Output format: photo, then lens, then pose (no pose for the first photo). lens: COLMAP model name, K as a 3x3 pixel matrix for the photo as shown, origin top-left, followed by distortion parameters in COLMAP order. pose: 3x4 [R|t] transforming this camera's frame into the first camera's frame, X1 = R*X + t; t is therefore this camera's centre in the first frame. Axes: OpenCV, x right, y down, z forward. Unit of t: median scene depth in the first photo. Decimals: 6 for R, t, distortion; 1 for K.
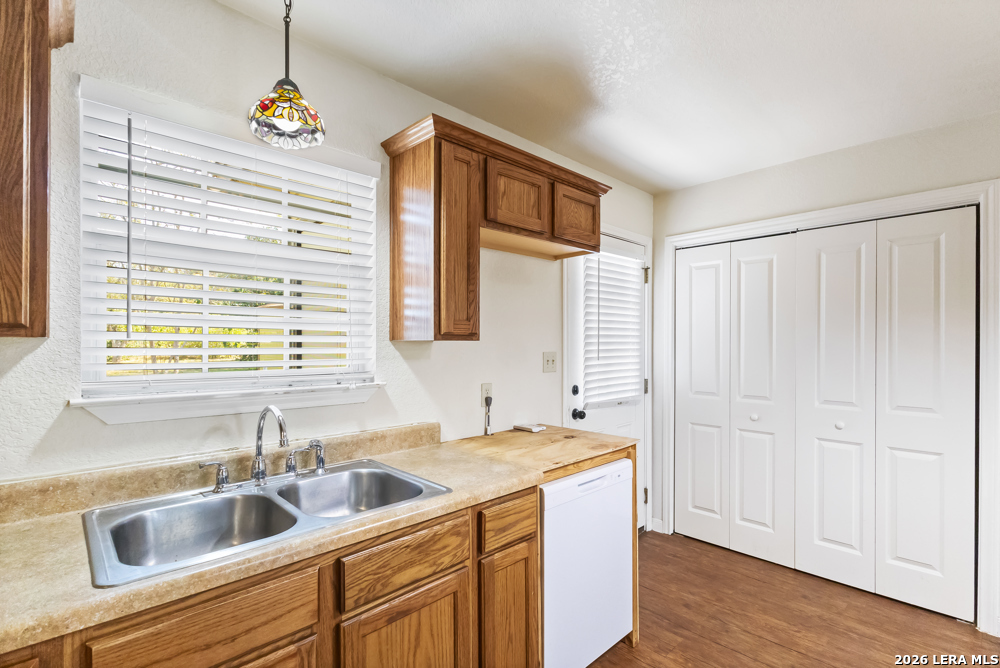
lens RADIAL K [[466.6, 0, 501.6], [0, 466.6, 344.1], [0, 0, 1]] dist [0.000924, 0.000443]
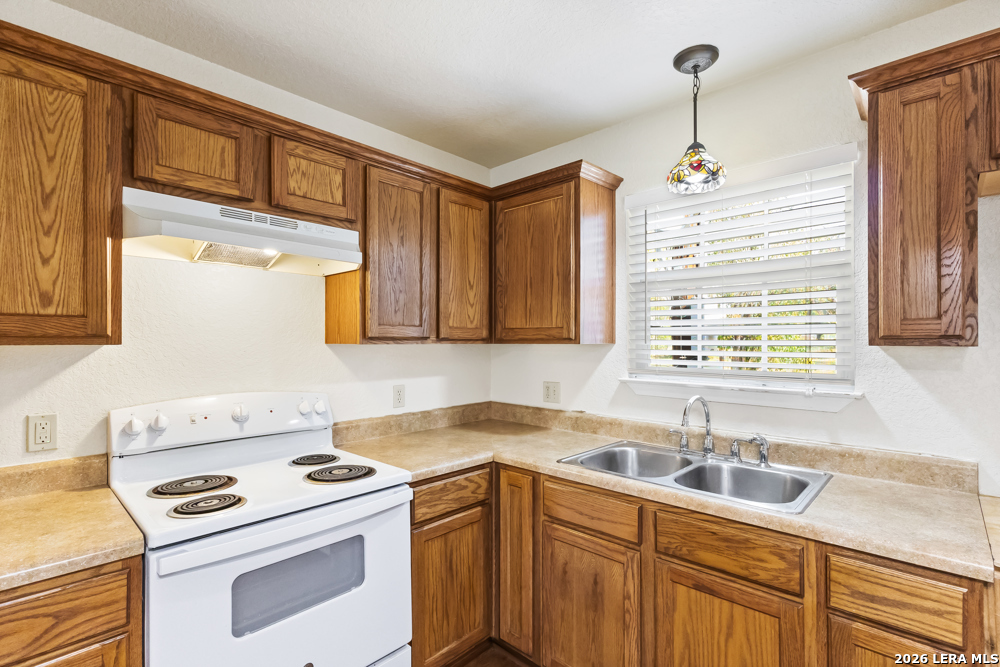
lens RADIAL K [[466.6, 0, 497.5], [0, 466.6, 339.1], [0, 0, 1]] dist [0.000924, 0.000443]
pose [[0.040054, -0.009622, -0.999151, 0.654121], [-0.003071, 0.999948, -0.009753, -0.009424], [0.999193, 0.003459, 0.040023, 0.327675]]
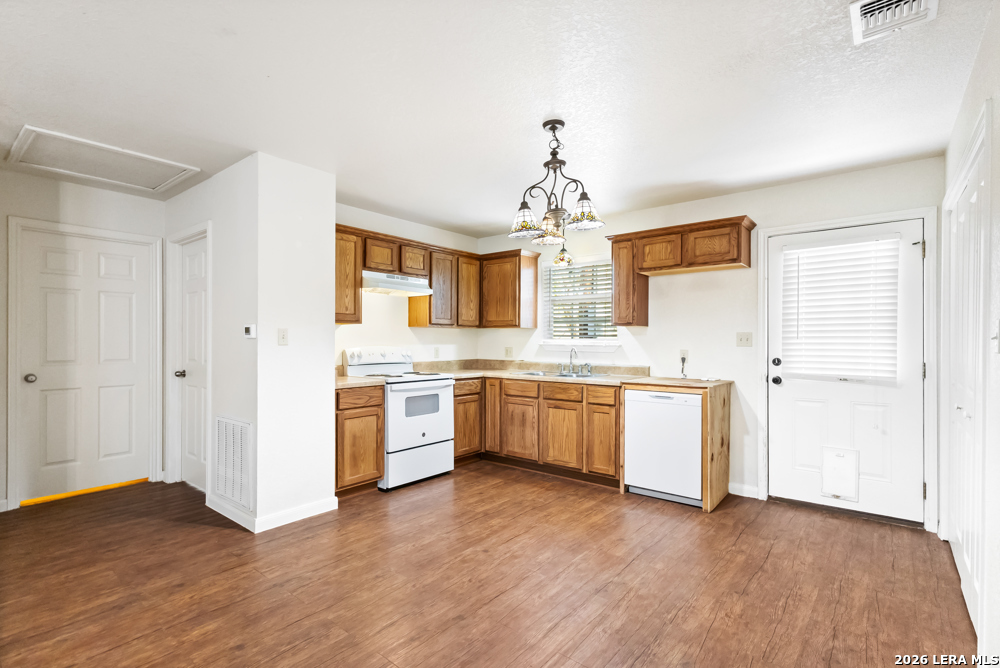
lens RADIAL K [[466.6, 0, 495.6], [0, 466.6, 337.1], [0, 0, 1]] dist [0.000924, 0.000443]
pose [[0.110743, -0.009577, -0.993803, 2.268780], [-0.007780, 0.999915, -0.010503, 0.082128], [0.993819, 0.008895, 0.110659, 0.126410]]
